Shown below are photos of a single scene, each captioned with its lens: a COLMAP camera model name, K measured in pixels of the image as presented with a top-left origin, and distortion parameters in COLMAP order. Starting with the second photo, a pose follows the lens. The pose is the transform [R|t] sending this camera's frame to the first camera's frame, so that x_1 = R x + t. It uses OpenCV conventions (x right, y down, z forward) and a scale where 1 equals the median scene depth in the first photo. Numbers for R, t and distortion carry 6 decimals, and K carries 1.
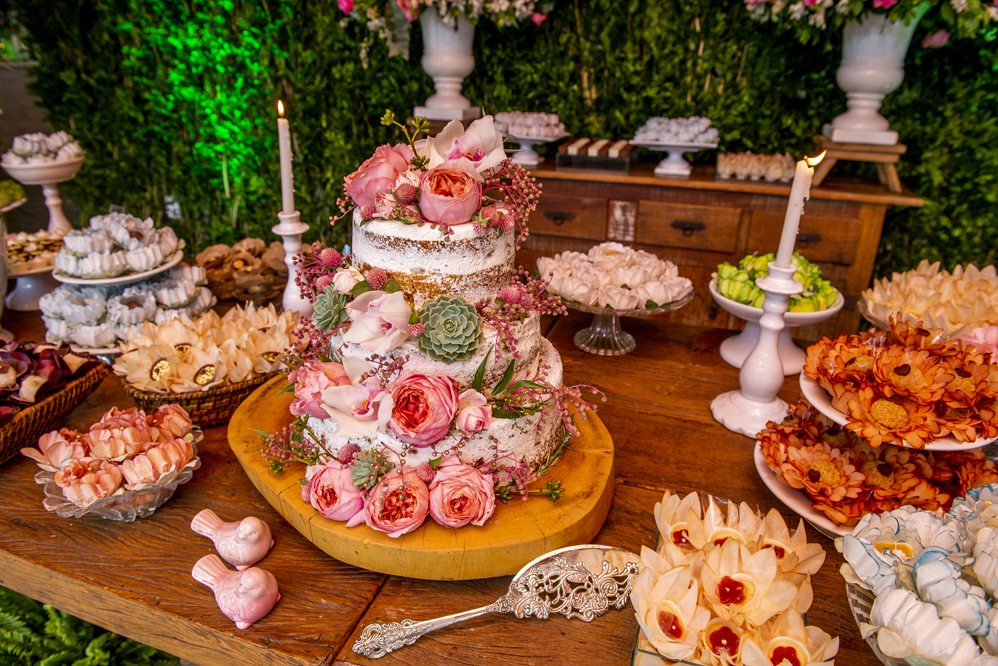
lens RADIAL K [[665.9, 0, 497.8], [0, 665.9, 333.8], [0, 0, 1]] dist [-0.058437, -0.004167]
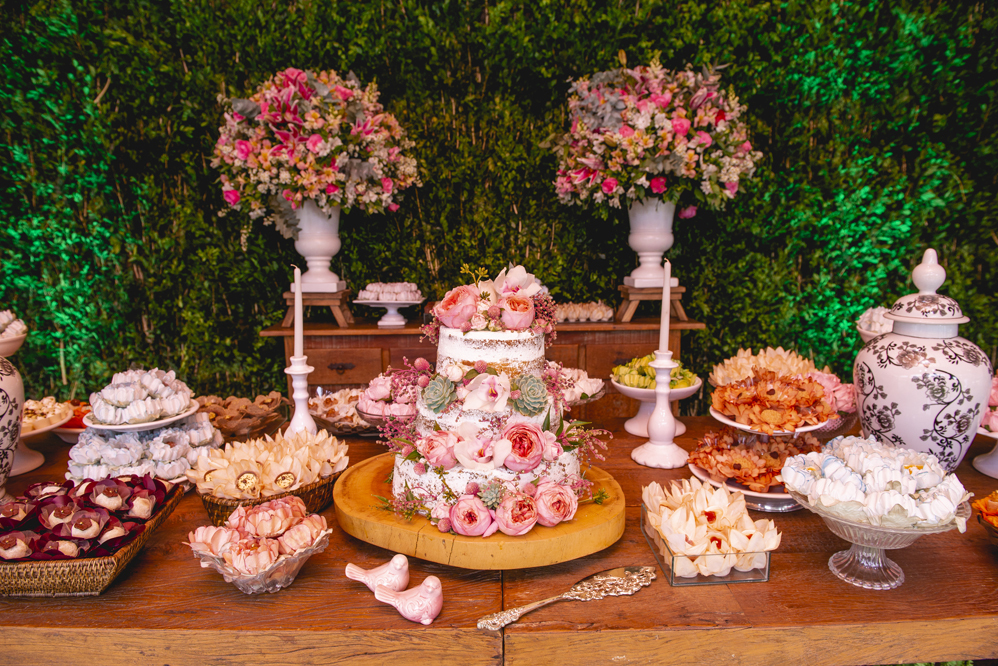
lens RADIAL K [[665.9, 0, 500.6], [0, 665.9, 330.9], [0, 0, 1]] dist [-0.058437, -0.004167]
pose [[0.942388, -0.071928, 0.326698, -0.183074], [0.153735, 0.960492, -0.231991, 0.058010], [-0.297104, 0.268850, 0.916214, -0.129347]]
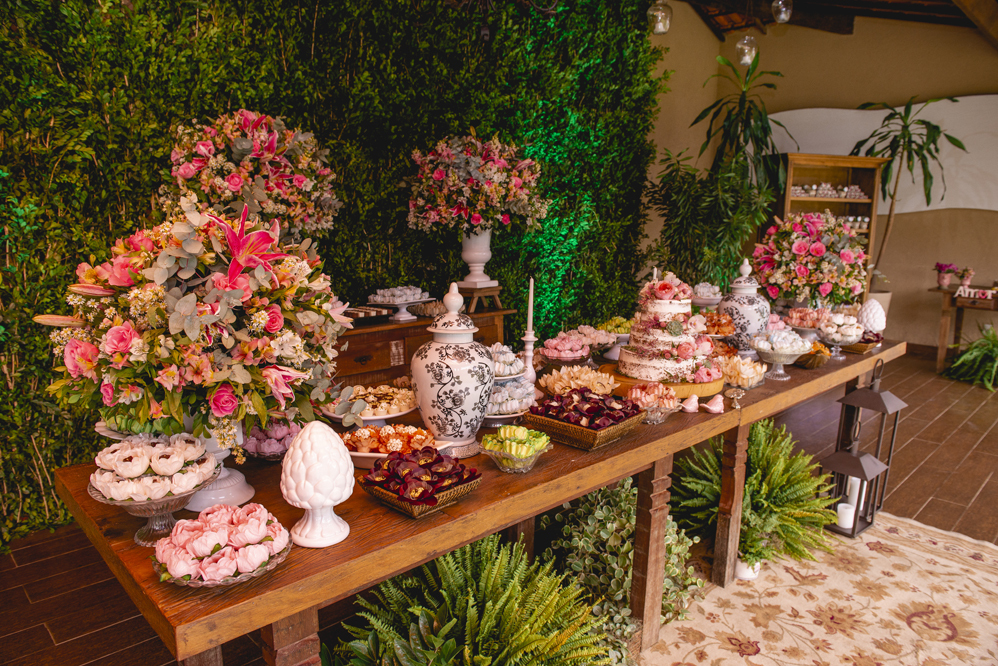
lens RADIAL K [[665.9, 0, 496.2], [0, 665.9, 328.7], [0, 0, 1]] dist [-0.058437, -0.004167]
pose [[0.469895, -0.141774, 0.871263, -1.123168], [0.367998, 0.928619, -0.047364, -0.067375], [-0.802356, 0.342879, 0.488526, 0.033873]]
